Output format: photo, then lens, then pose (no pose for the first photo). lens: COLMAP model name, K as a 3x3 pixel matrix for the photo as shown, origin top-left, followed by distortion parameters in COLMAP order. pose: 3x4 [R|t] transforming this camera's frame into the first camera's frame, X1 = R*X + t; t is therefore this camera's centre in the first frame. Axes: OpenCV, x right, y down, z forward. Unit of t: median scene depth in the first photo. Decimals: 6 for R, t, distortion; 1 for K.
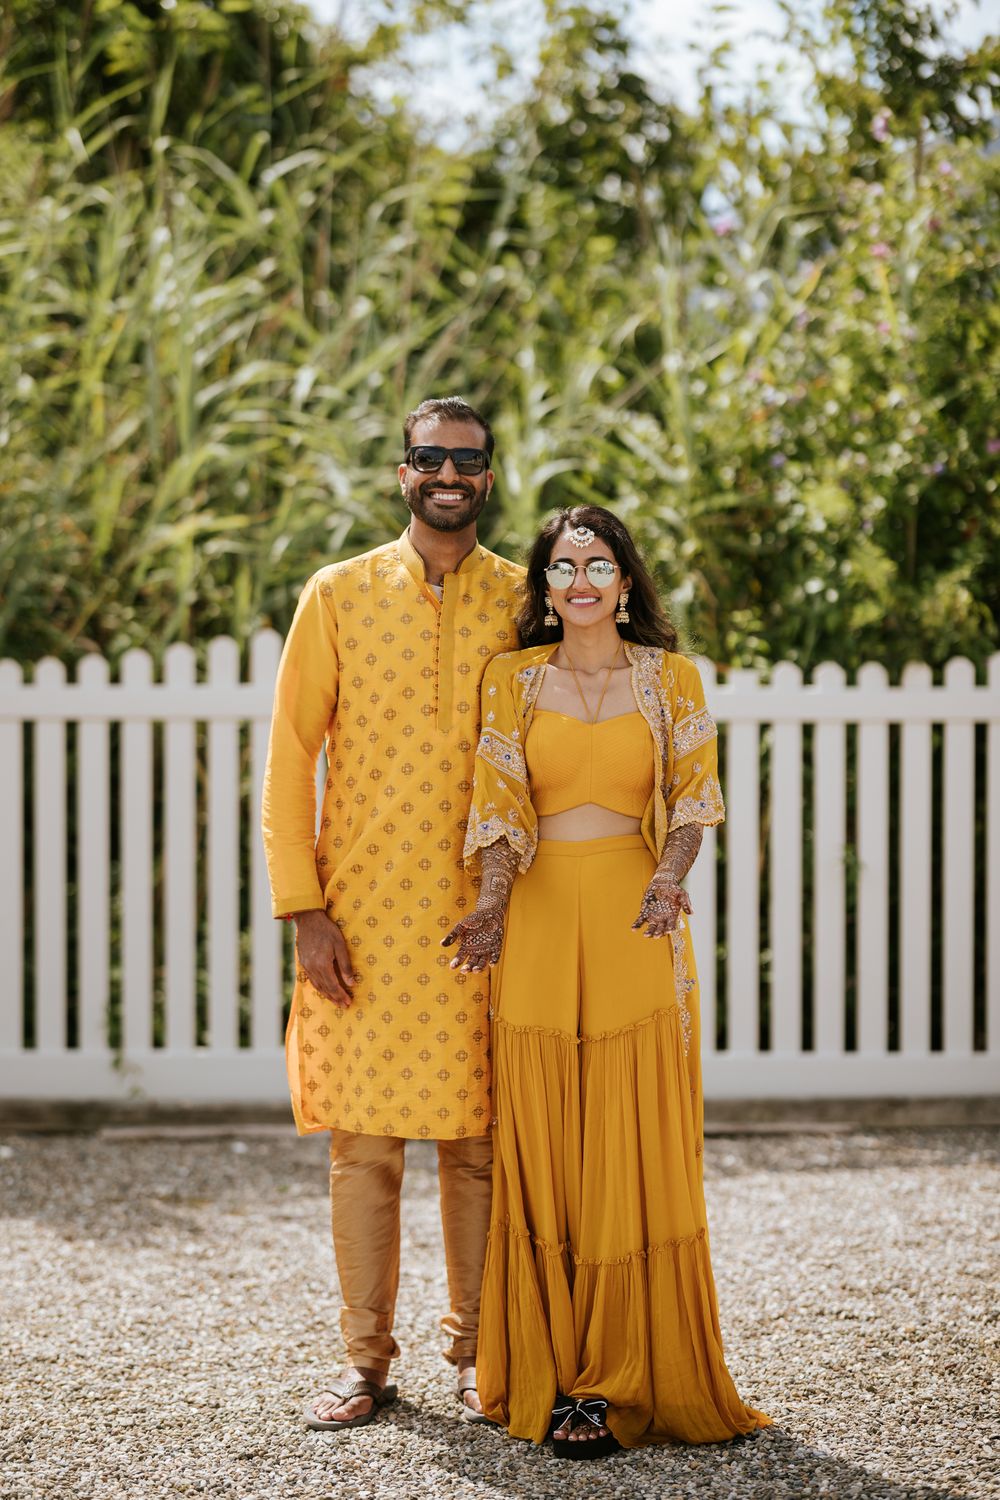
lens RADIAL K [[3494.8, 0, 500.0], [0, 3494.8, 750.0], [0, 0, 1]] dist [0.060300, -0.058175]
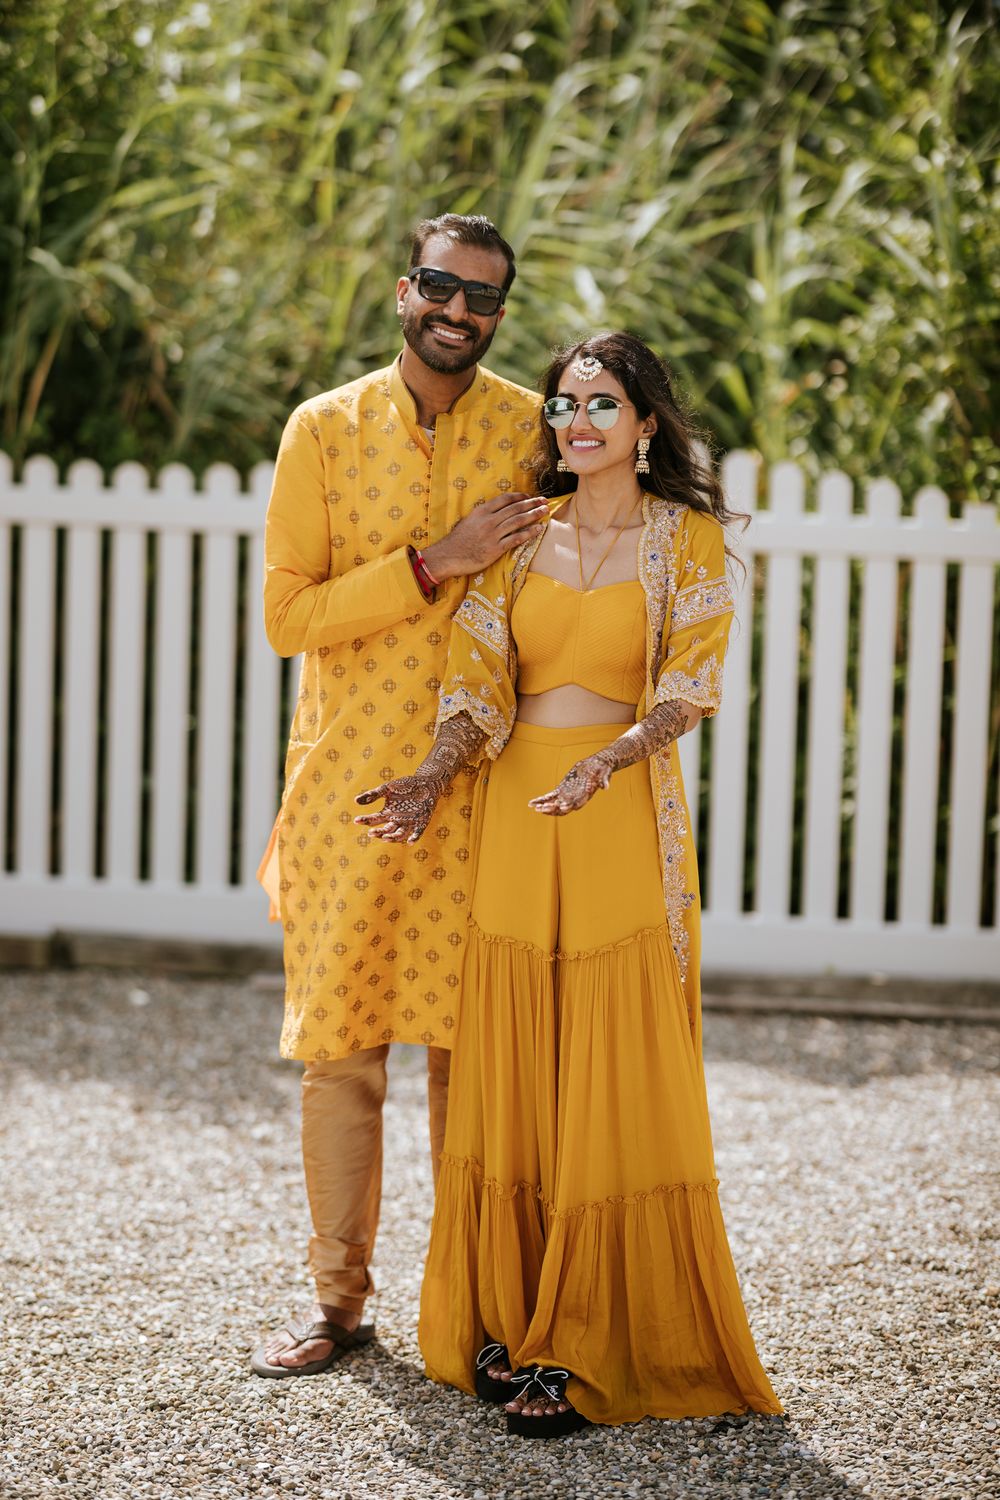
lens RADIAL K [[3494.8, 0, 500.0], [0, 3494.8, 750.0], [0, 0, 1]] dist [0.060300, -0.058175]
pose [[0.987903, 0.045145, -0.148357, 0.268493], [-0.035531, 0.997131, 0.066831, -0.050645], [0.150948, -0.060751, 0.986673, 0.296998]]
